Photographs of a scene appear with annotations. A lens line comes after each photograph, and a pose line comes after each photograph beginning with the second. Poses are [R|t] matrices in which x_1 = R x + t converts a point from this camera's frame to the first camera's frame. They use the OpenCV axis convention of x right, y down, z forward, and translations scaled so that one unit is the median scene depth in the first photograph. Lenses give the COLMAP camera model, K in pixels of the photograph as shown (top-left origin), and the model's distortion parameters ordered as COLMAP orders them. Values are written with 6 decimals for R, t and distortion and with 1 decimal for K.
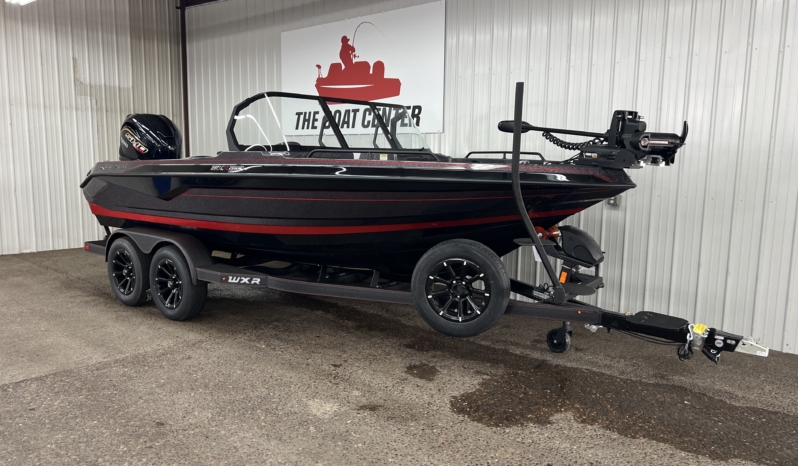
lens RADIAL K [[616.7, 0, 398.9], [0, 616.7, 236.7], [0, 0, 1]] dist [0.030201, 0.004860]
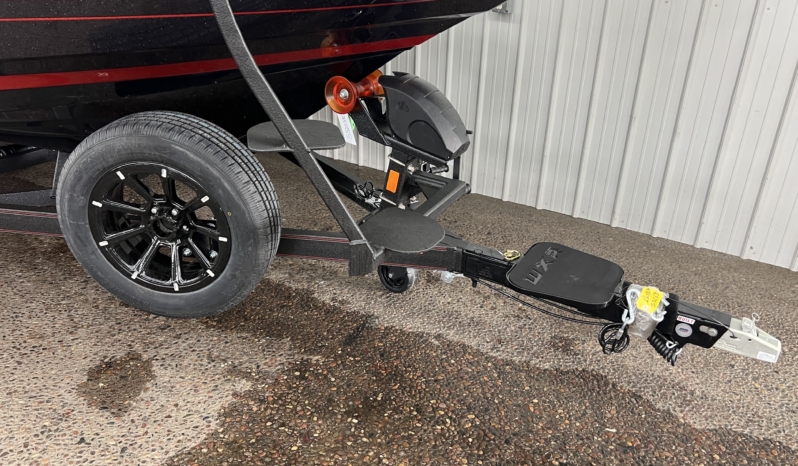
lens RADIAL K [[624.1, 0, 400.7], [0, 624.1, 240.3], [0, 0, 1]] dist [0.081650, -0.092968]
pose [[0.986134, -0.068150, 0.151312, 0.197778], [0.016865, 0.948223, 0.317158, -0.050792], [-0.165092, -0.310208, 0.936224, 0.523090]]
